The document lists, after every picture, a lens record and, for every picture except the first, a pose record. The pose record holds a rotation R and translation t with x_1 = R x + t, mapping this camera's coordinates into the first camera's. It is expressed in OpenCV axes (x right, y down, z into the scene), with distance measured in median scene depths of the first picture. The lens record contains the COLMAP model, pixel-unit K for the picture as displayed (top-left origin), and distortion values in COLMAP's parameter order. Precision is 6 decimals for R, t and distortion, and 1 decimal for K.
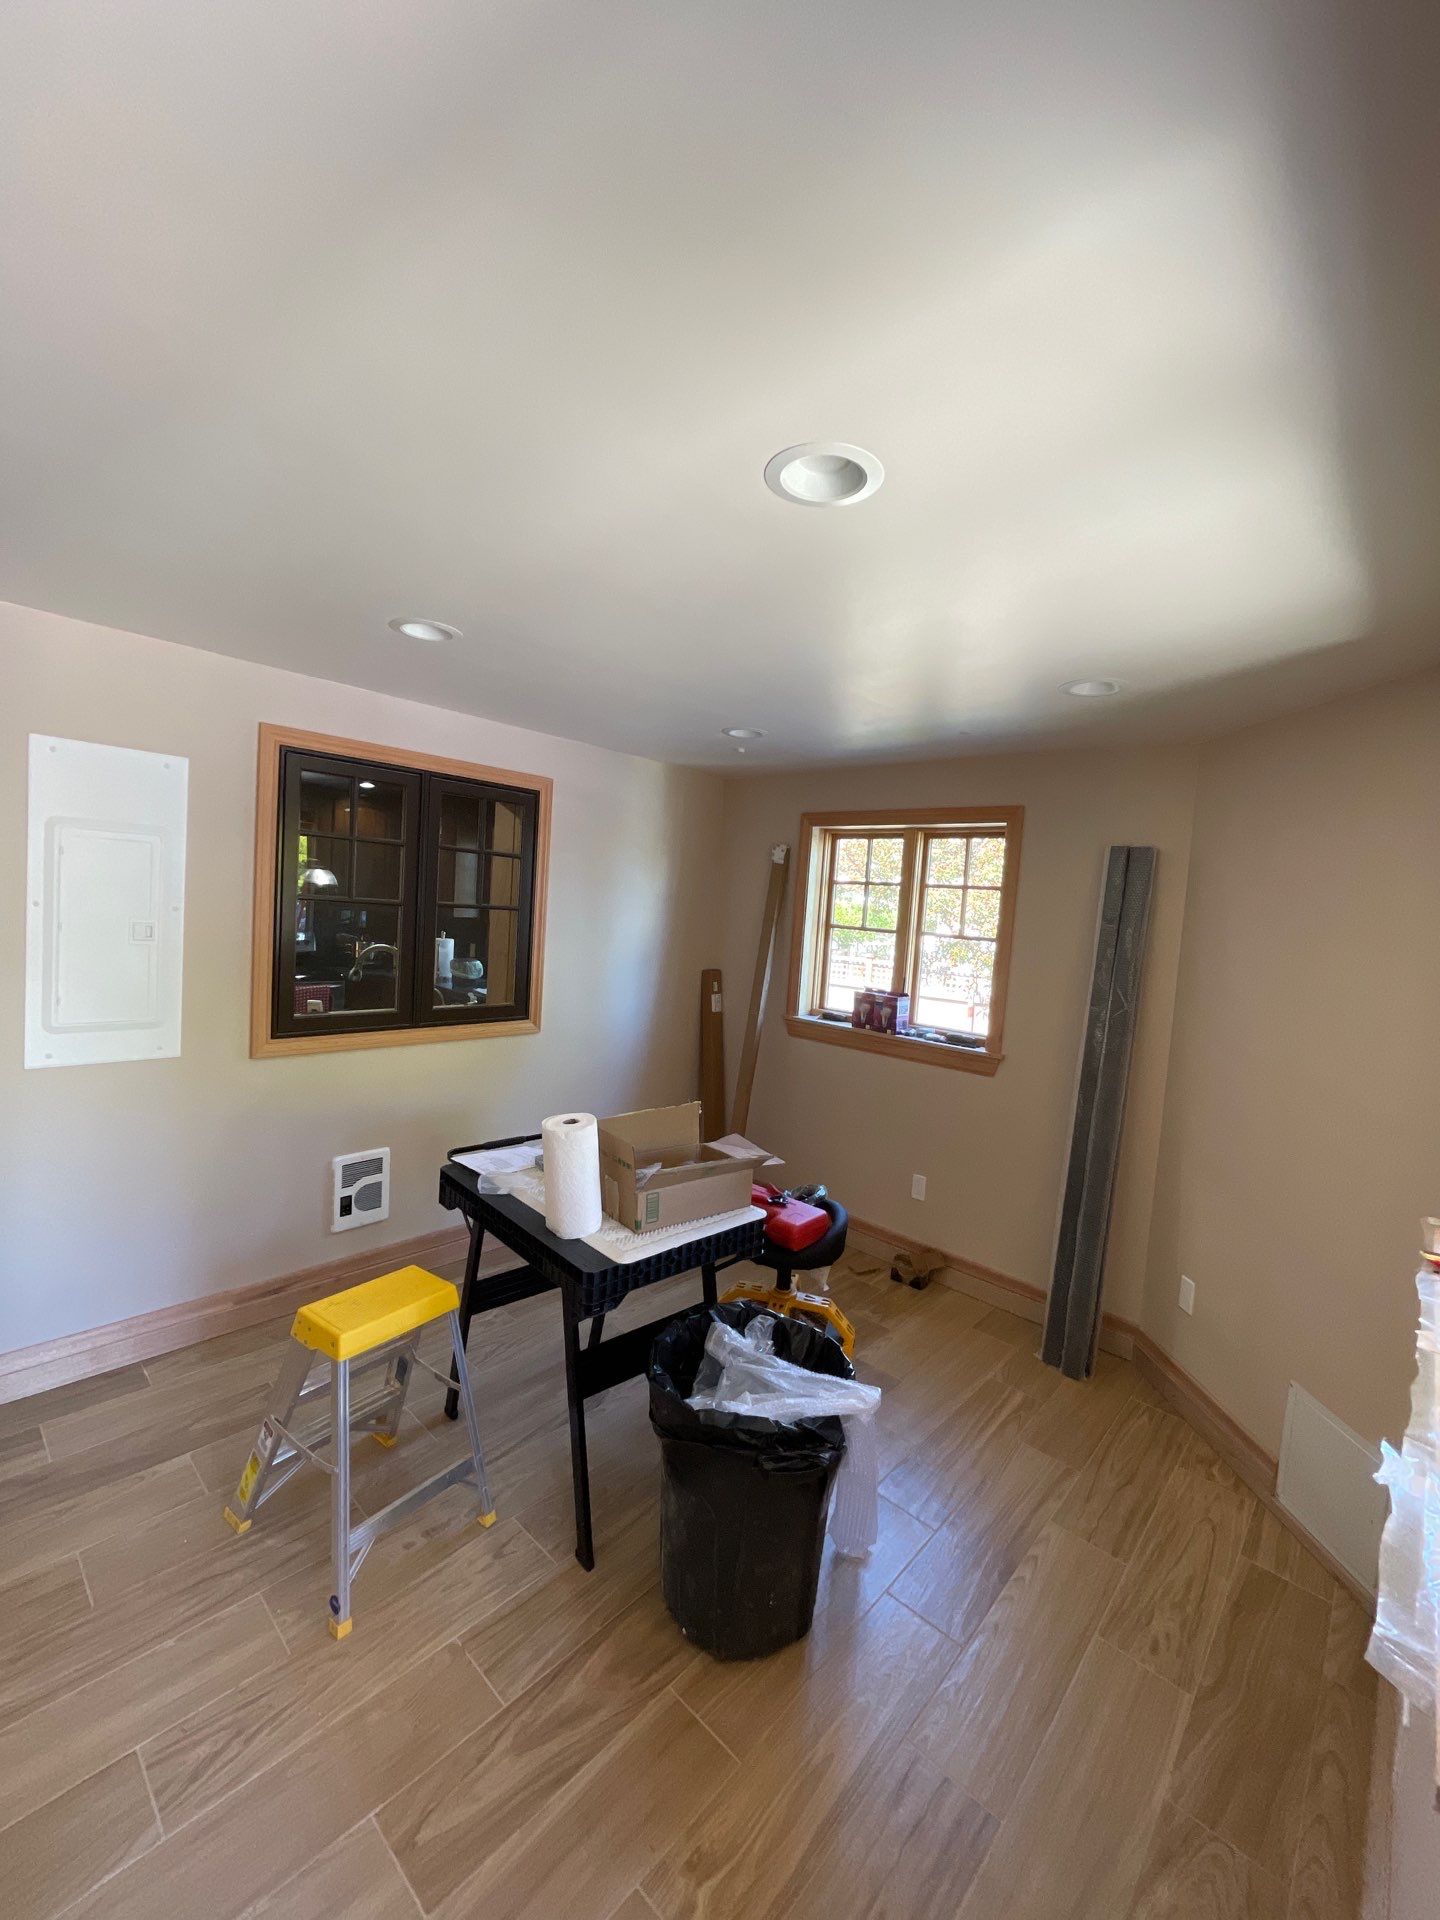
lens RADIAL K [[767.8, 0, 720.0], [0, 767.8, 960.0], [0, 0, 1]] dist [-0.000308, -0.000533]
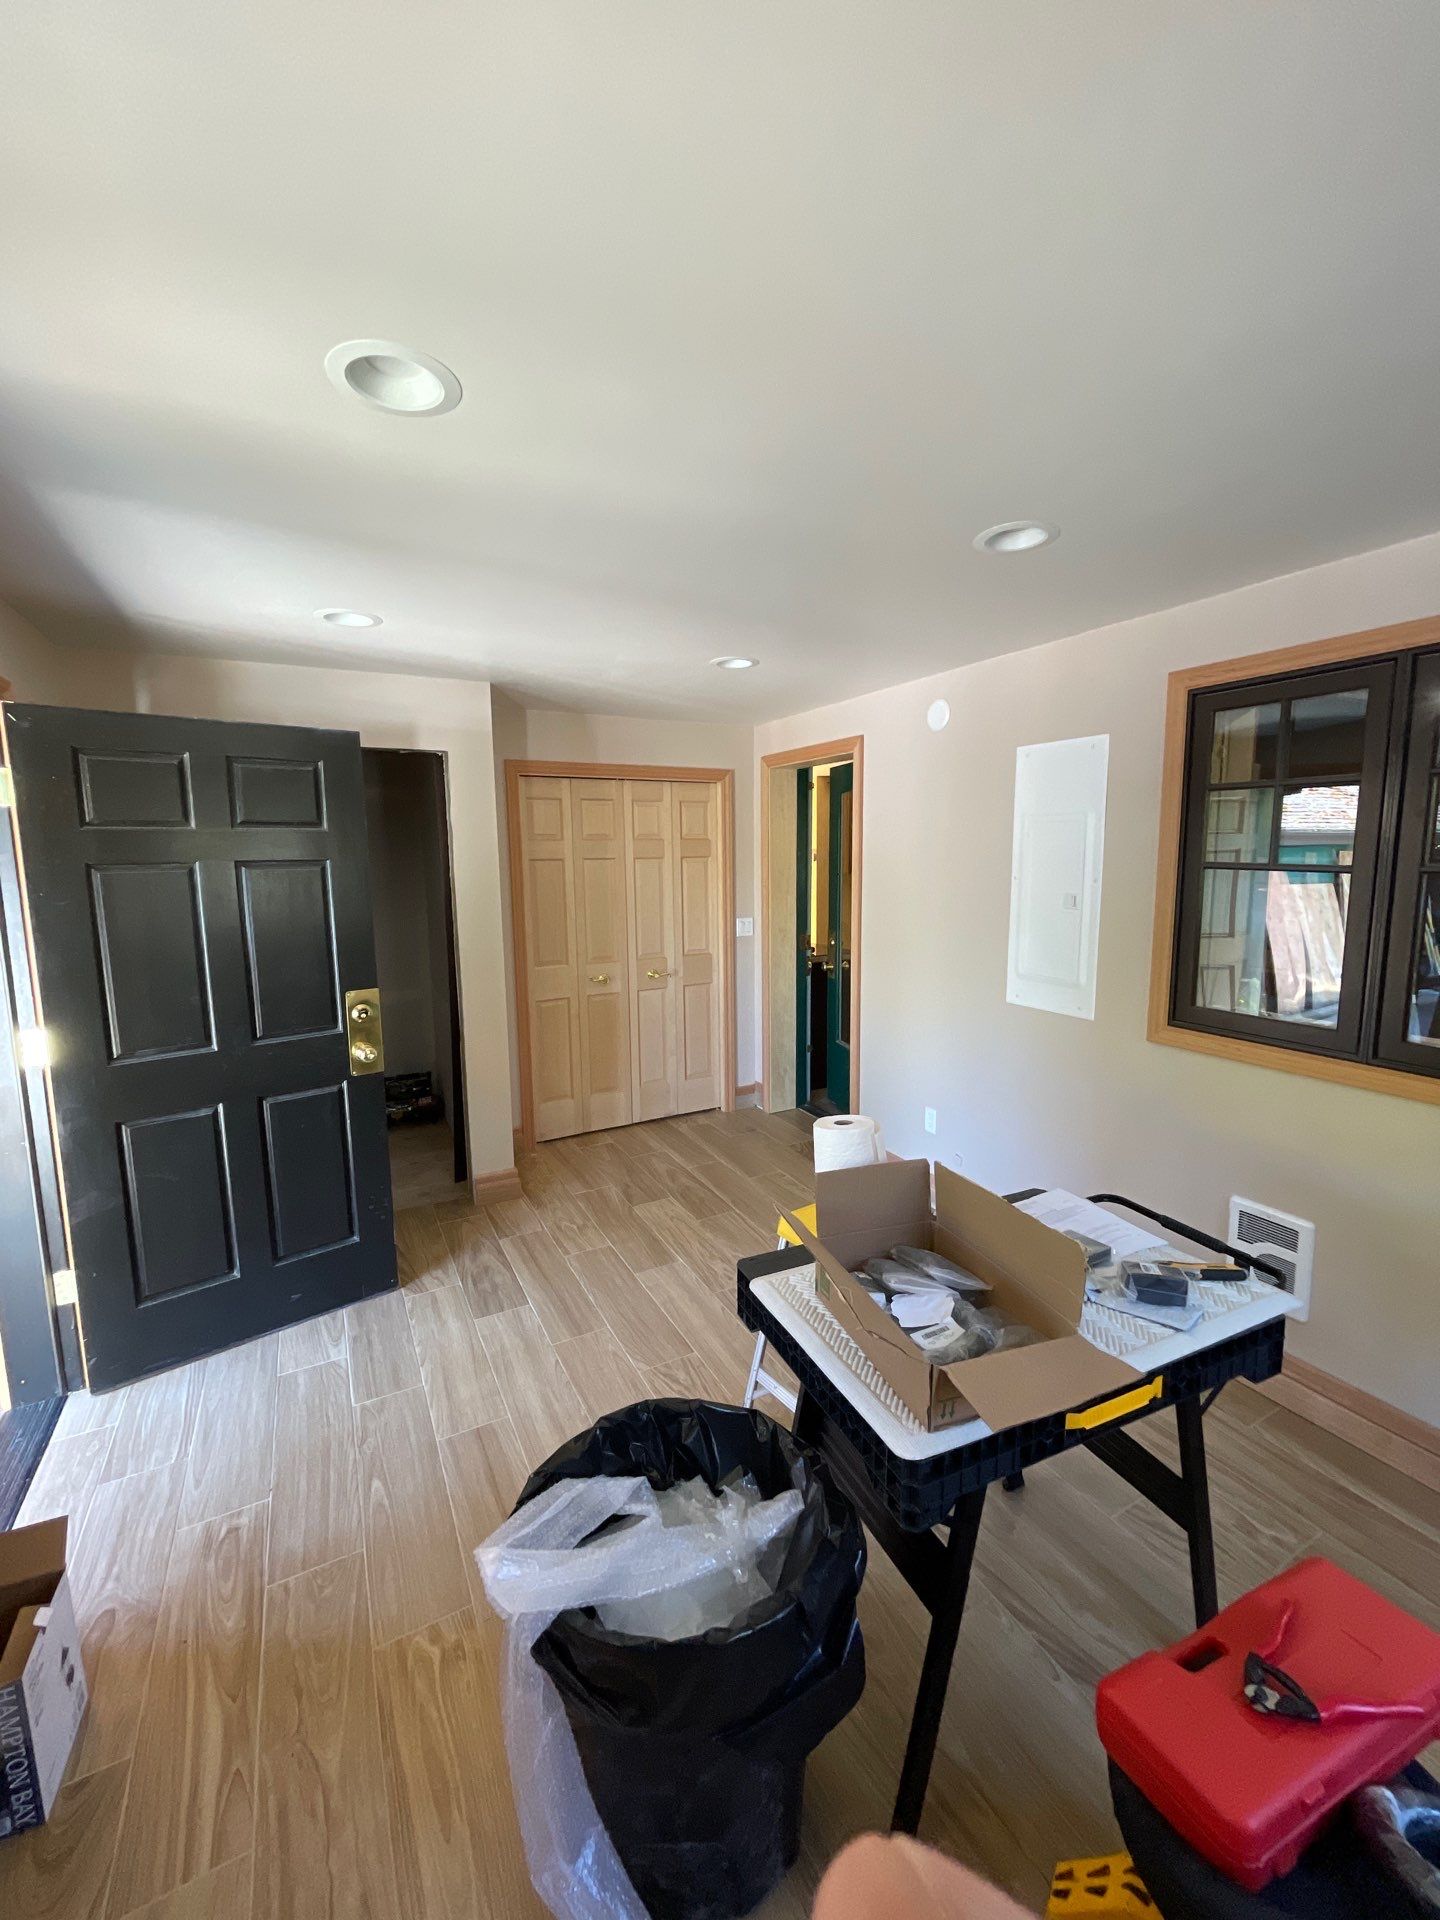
lens RADIAL K [[767.8, 0, 720.0], [0, 767.8, 960.0], [0, 0, 1]] dist [-0.000308, -0.000533]
pose [[-0.302245, 0.074051, -0.950350, 0.329608], [-0.079717, 0.991522, 0.102612, -0.018265], [0.949891, 0.106773, -0.293779, 0.593743]]
